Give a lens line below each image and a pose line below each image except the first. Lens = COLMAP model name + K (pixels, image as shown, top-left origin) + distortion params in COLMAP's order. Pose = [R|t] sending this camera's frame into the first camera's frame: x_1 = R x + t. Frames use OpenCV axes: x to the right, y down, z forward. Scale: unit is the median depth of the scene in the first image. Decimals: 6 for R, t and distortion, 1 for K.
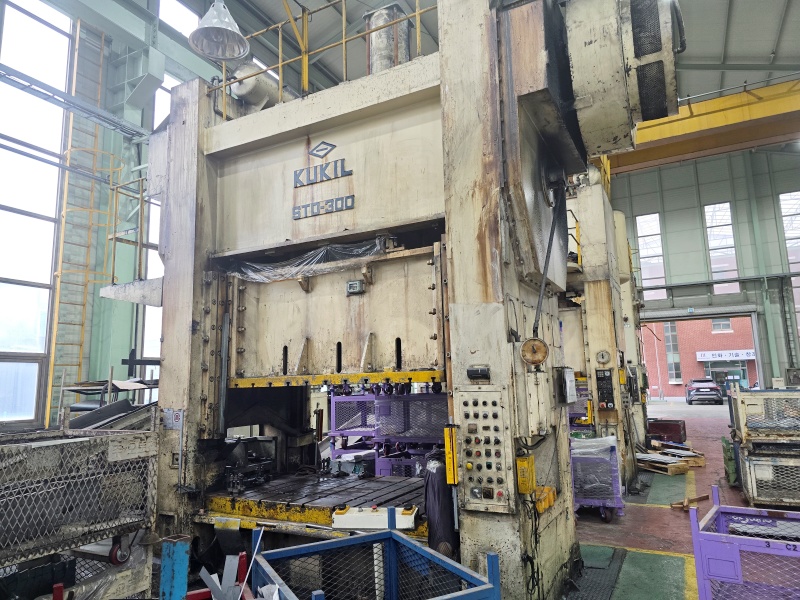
lens RADIAL K [[537.5, 0, 392.3], [0, 537.5, 292.9], [0, 0, 1]] dist [0.044521, -0.041278]
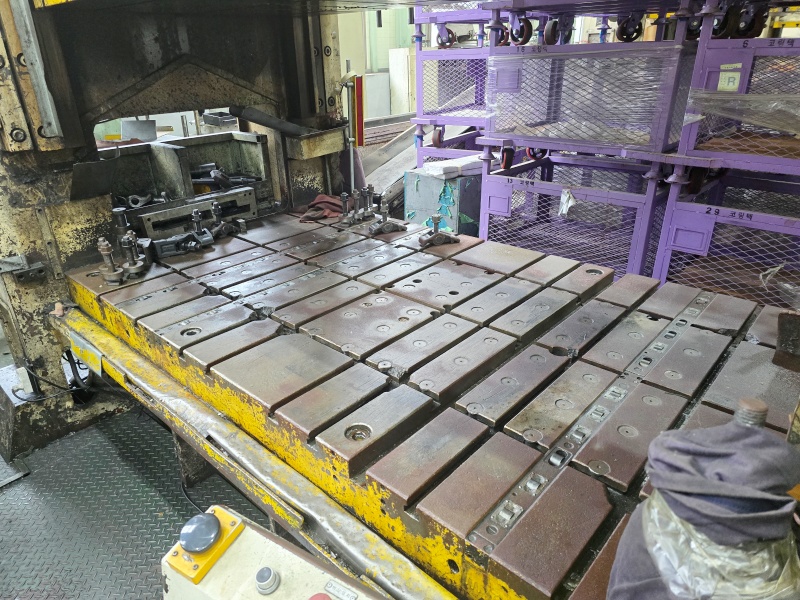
lens RADIAL K [[537.5, 0, 392.8], [0, 537.5, 291.7], [0, 0, 1]] dist [0.044521, -0.041278]
pose [[0.968958, 0.102723, -0.224876, 0.026544], [0.041299, 0.829557, 0.556892, 0.199606], [0.243753, -0.548892, 0.799564, 0.947247]]
